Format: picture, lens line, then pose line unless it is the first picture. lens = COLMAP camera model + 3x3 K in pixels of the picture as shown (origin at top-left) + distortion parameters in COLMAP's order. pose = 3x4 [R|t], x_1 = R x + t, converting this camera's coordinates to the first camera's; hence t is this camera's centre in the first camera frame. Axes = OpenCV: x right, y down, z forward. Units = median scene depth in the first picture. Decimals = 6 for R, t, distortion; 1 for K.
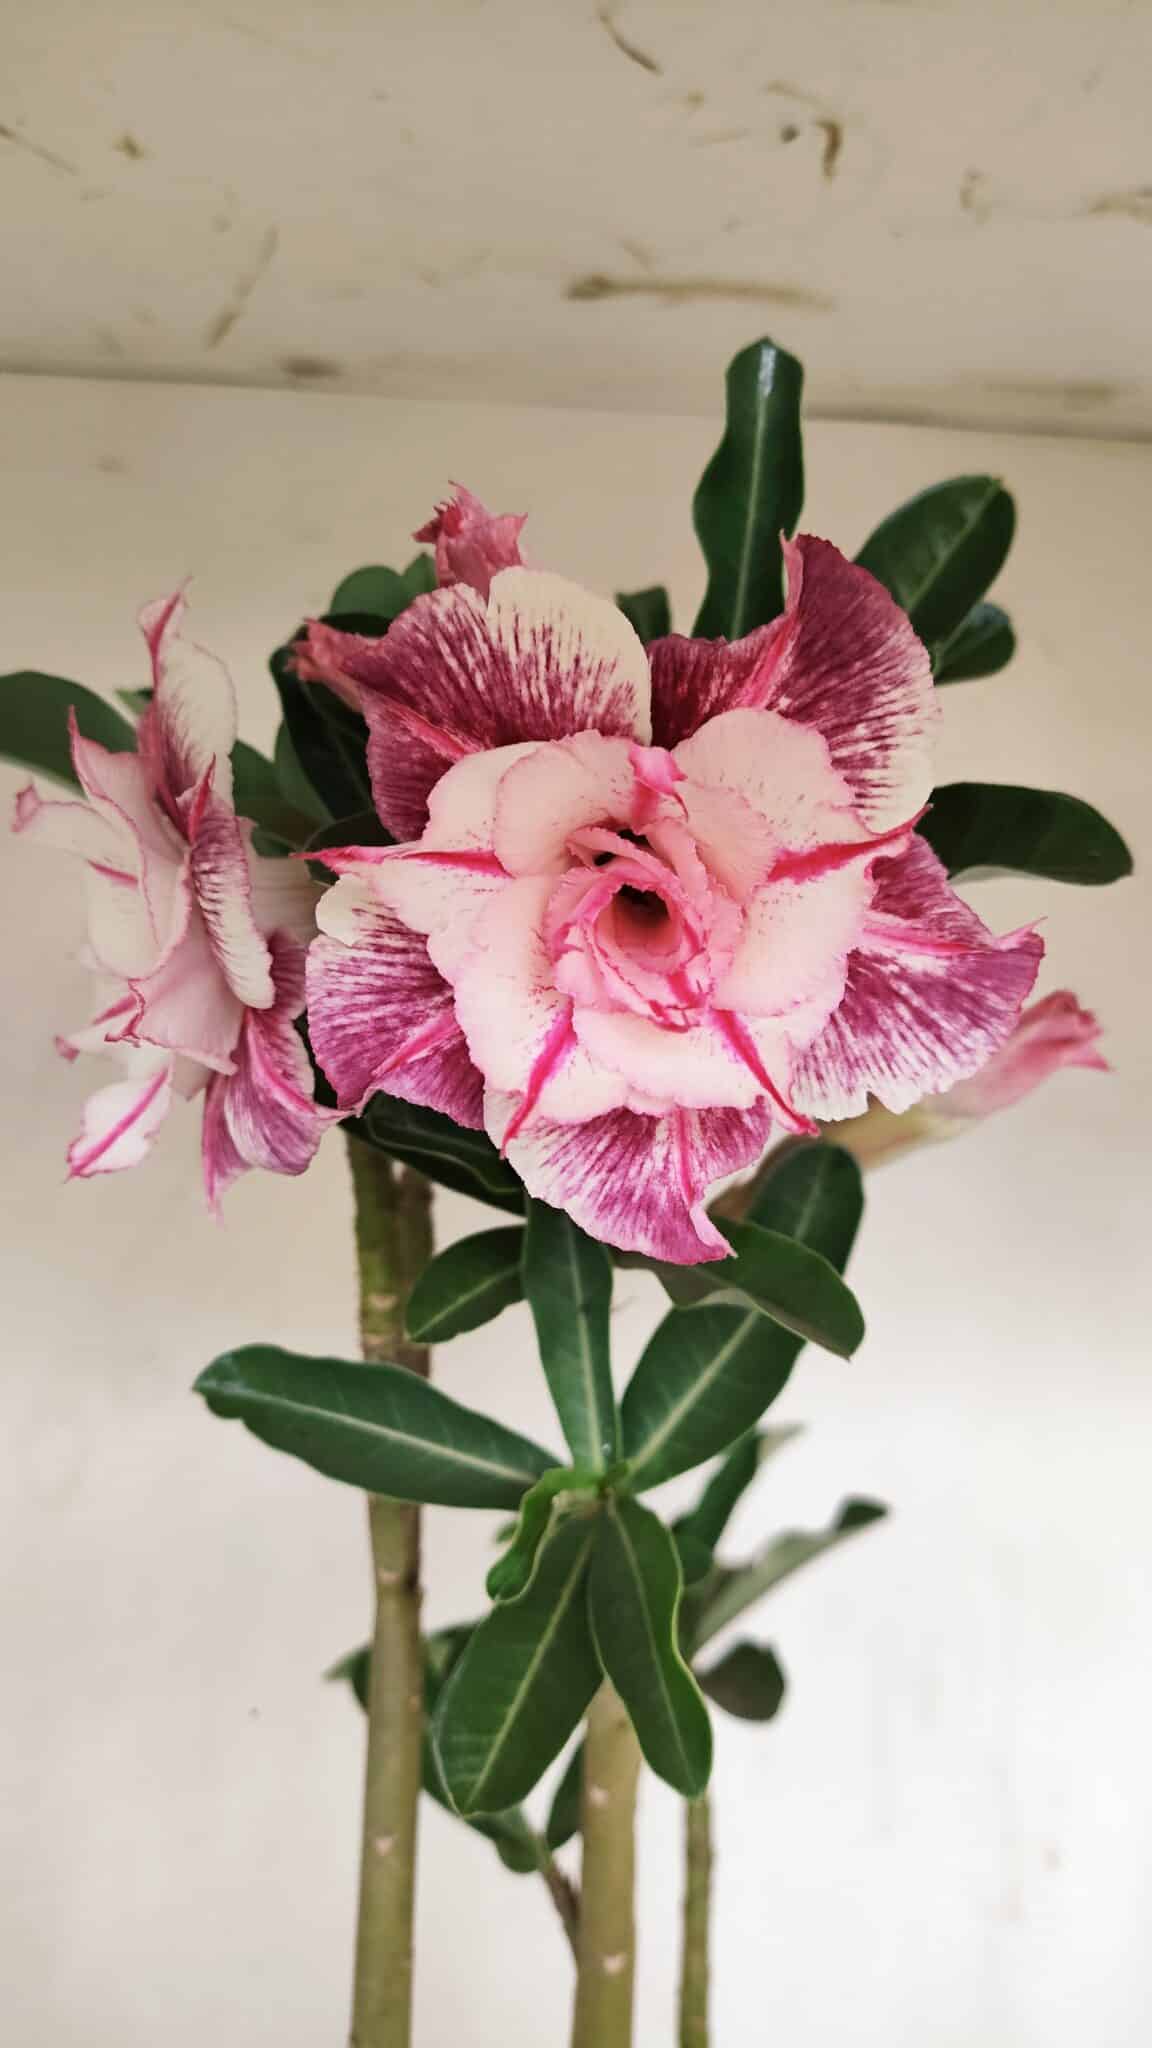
lens RADIAL K [[1559.4, 0, 572.1], [0, 1559.4, 1031.4], [0, 0, 1]] dist [0.051379, -0.064646]
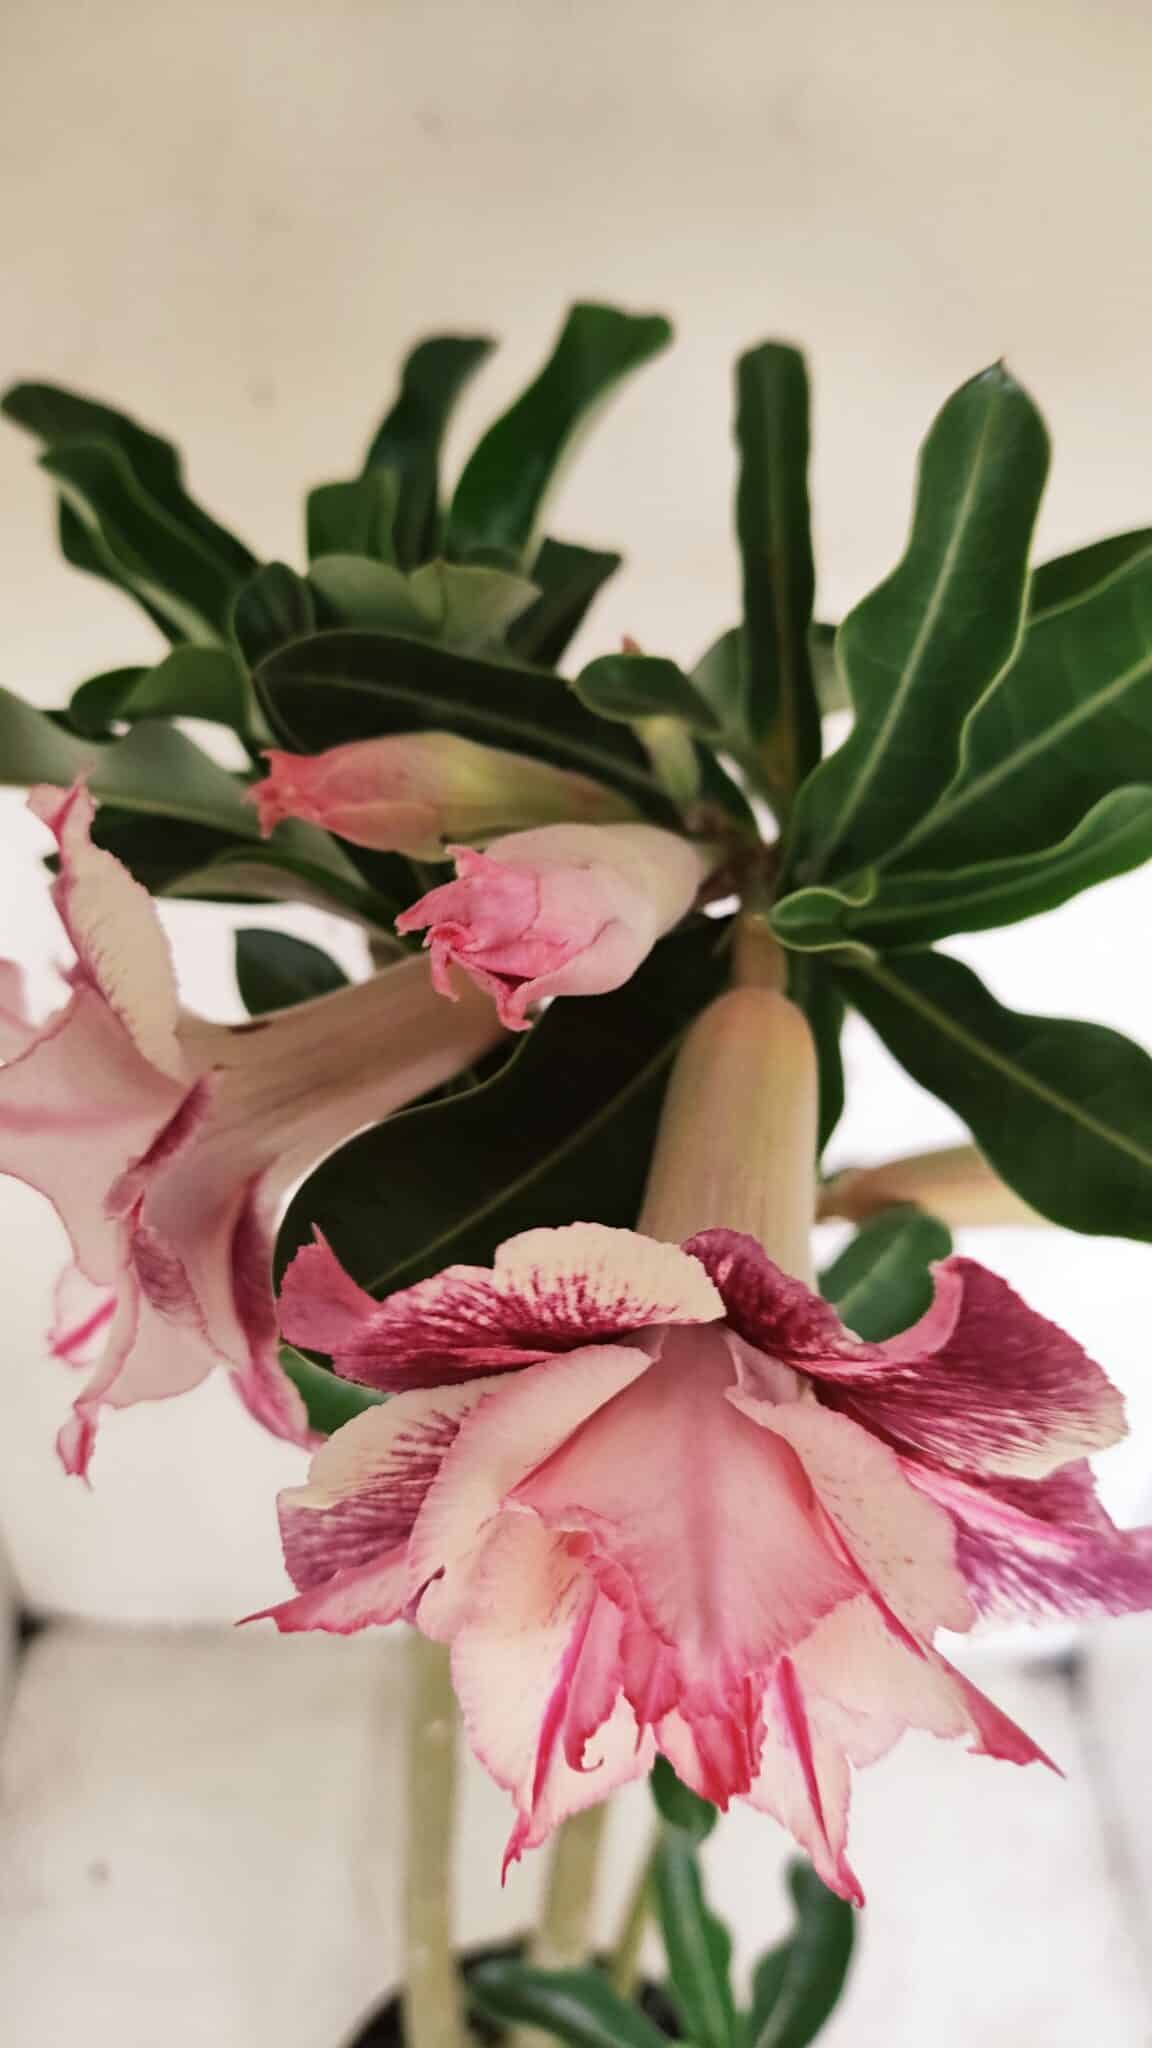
lens RADIAL K [[1559.4, 0, 575.0], [0, 1559.4, 1023.0], [0, 0, 1]] dist [0.051379, -0.064646]
pose [[0.997404, 0.058879, -0.041465, 0.004006], [-0.026969, 0.839280, 0.543030, -0.697941], [0.066774, -0.540502, 0.838689, 0.458670]]
